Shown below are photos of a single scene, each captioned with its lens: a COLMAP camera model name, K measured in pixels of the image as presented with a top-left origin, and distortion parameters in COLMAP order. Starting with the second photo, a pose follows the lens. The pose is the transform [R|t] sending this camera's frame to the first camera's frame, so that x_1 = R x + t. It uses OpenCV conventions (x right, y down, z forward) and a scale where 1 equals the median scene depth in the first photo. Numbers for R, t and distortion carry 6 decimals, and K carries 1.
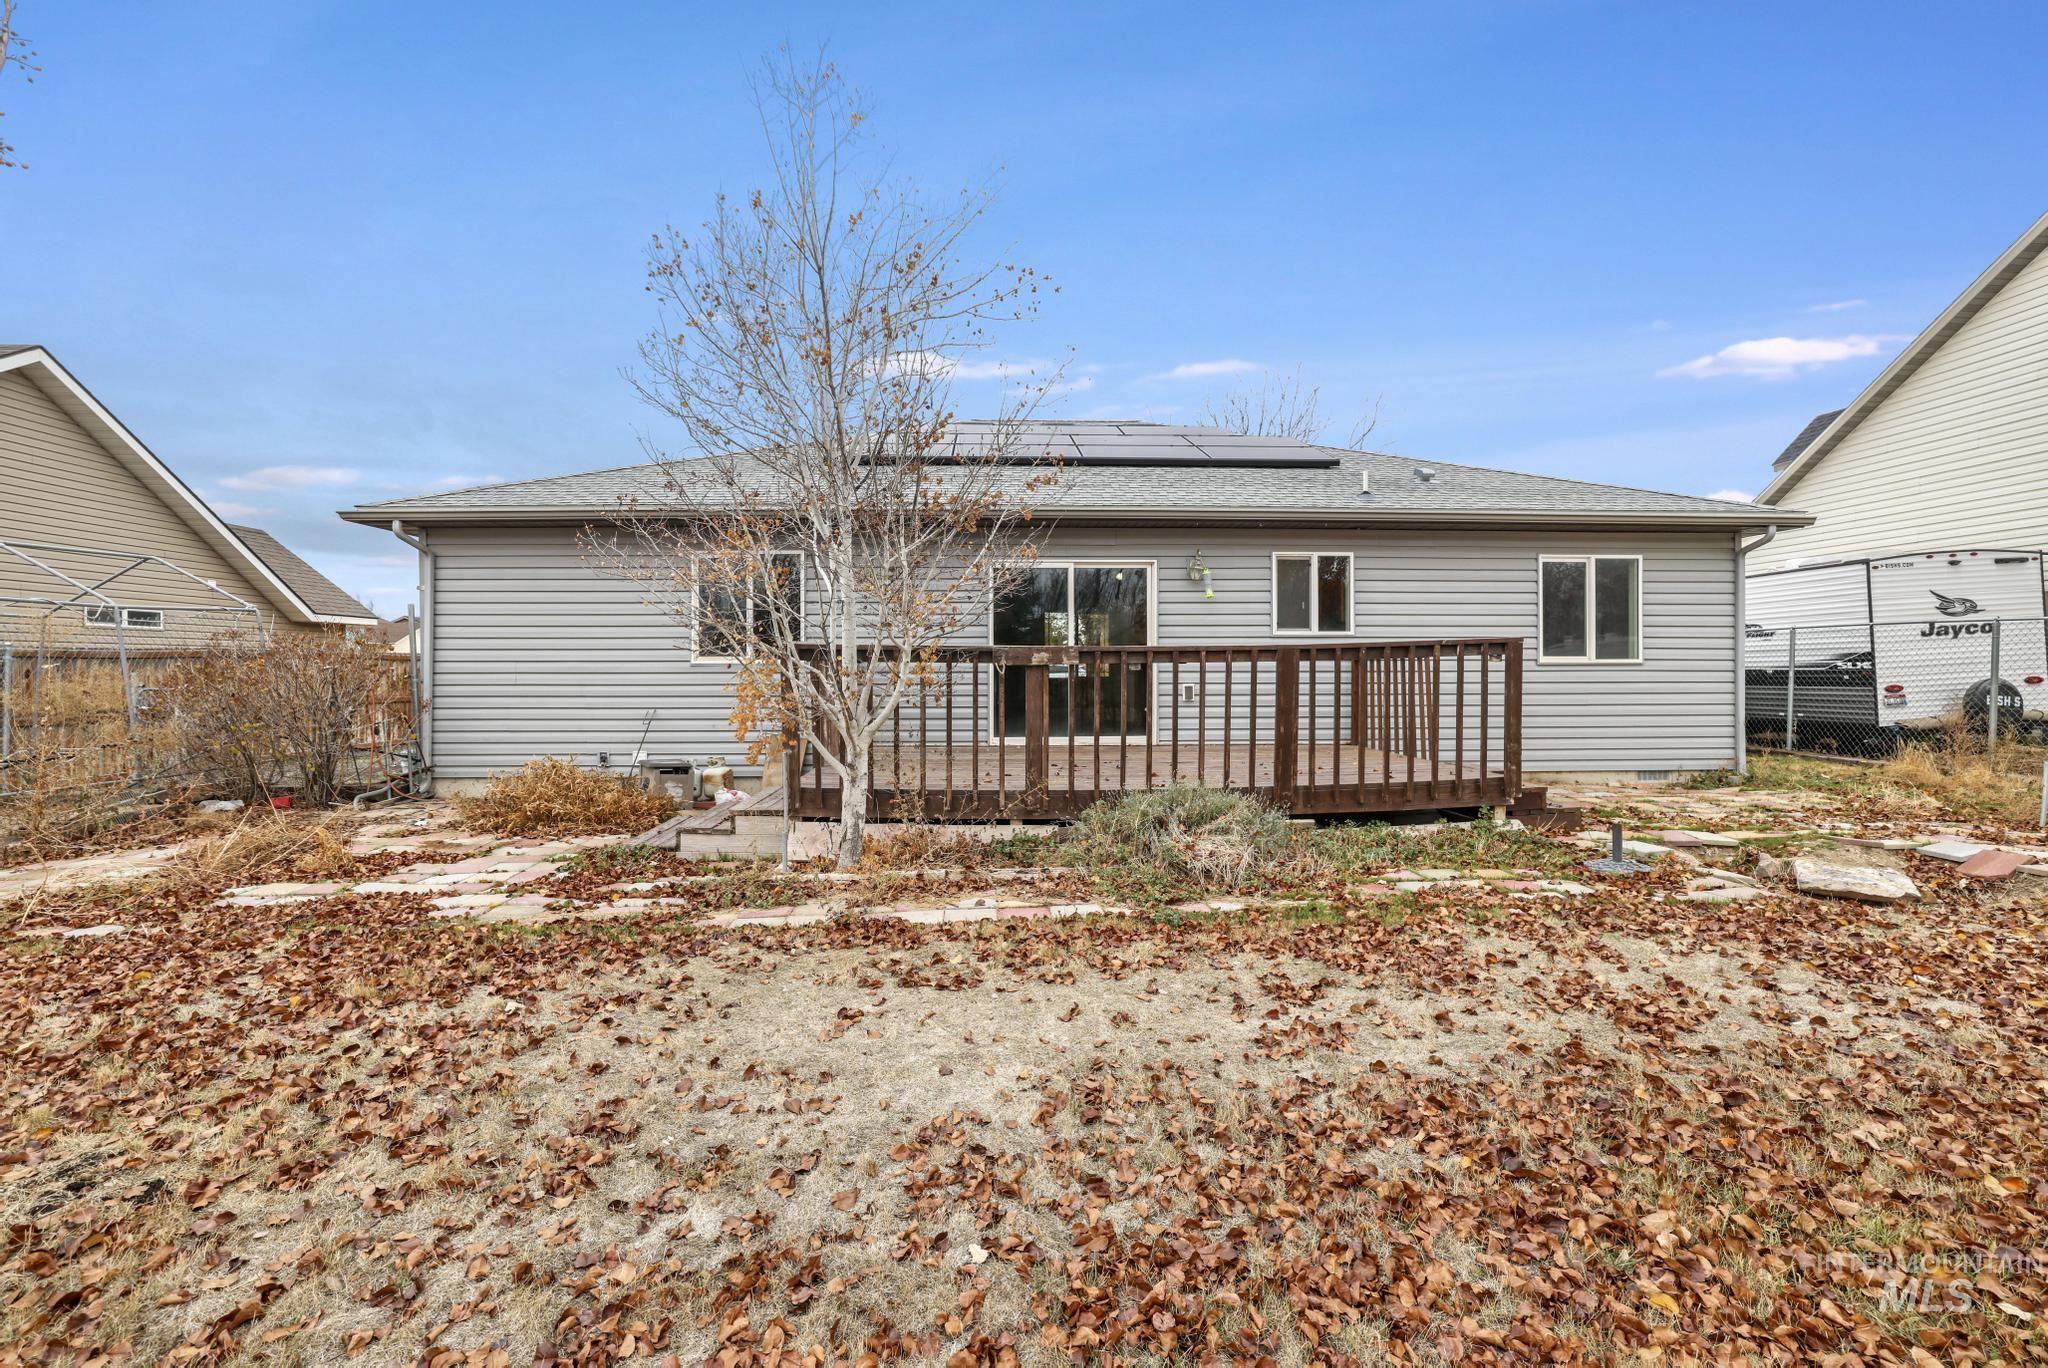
lens RADIAL K [[876.1, 0, 1020.3], [0, 876.1, 668.8], [0, 0, 1]] dist [0.003749, -0.000725]
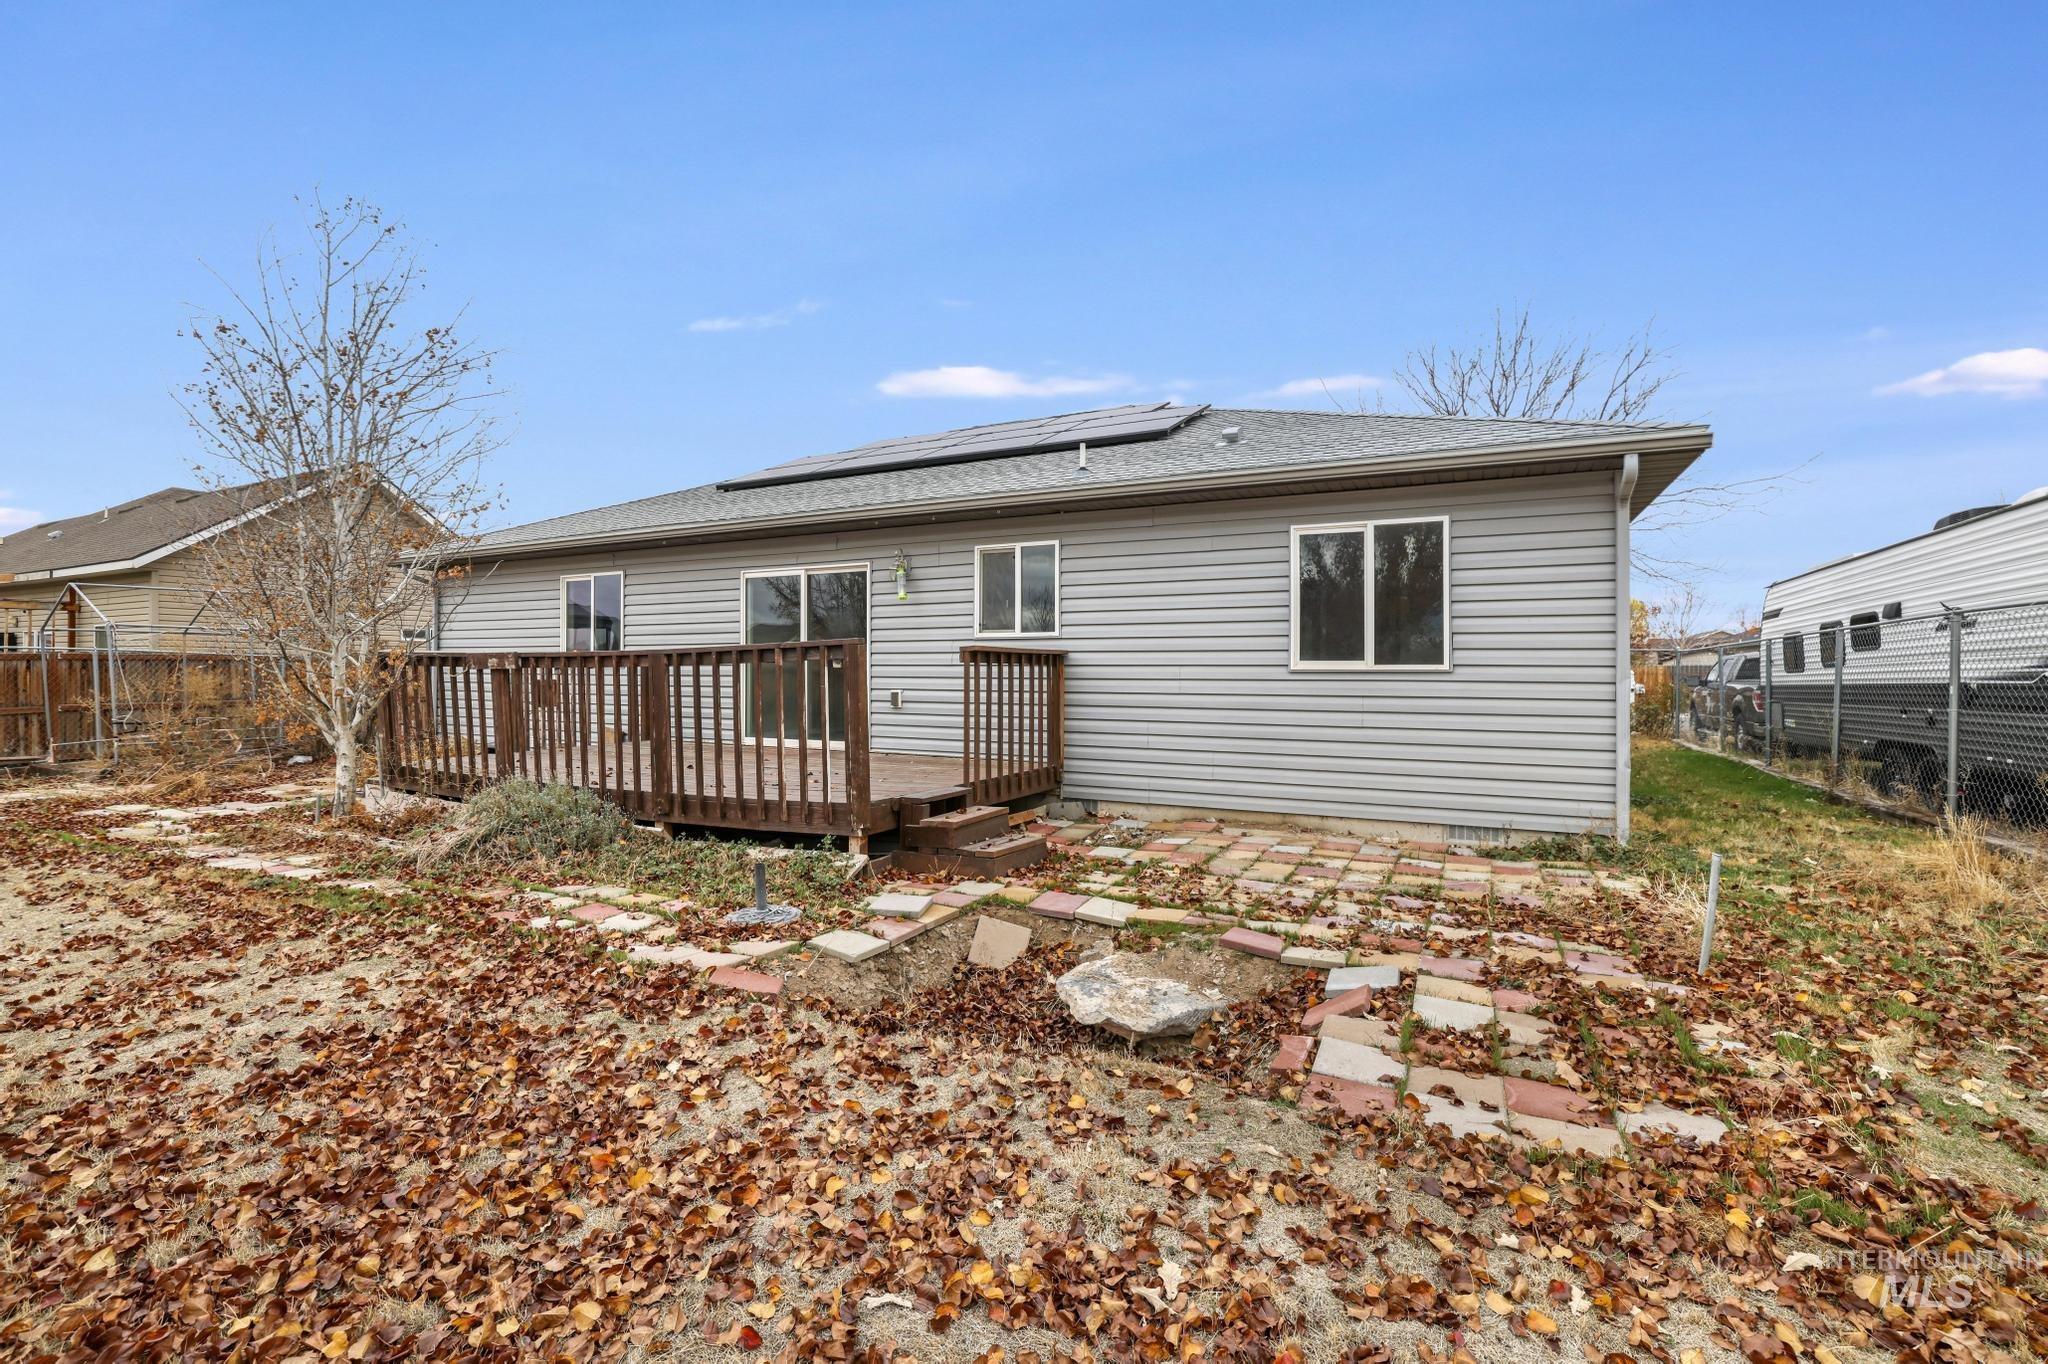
lens RADIAL K [[876.1, 0, 1027.7], [0, 876.1, 672.9], [0, 0, 1]] dist [0.003749, -0.000725]
pose [[0.871203, 0.006698, -0.490877, 0.775512], [-0.007523, 0.999972, 0.000292, -0.002586], [0.490865, 0.003438, 0.871229, 0.236208]]
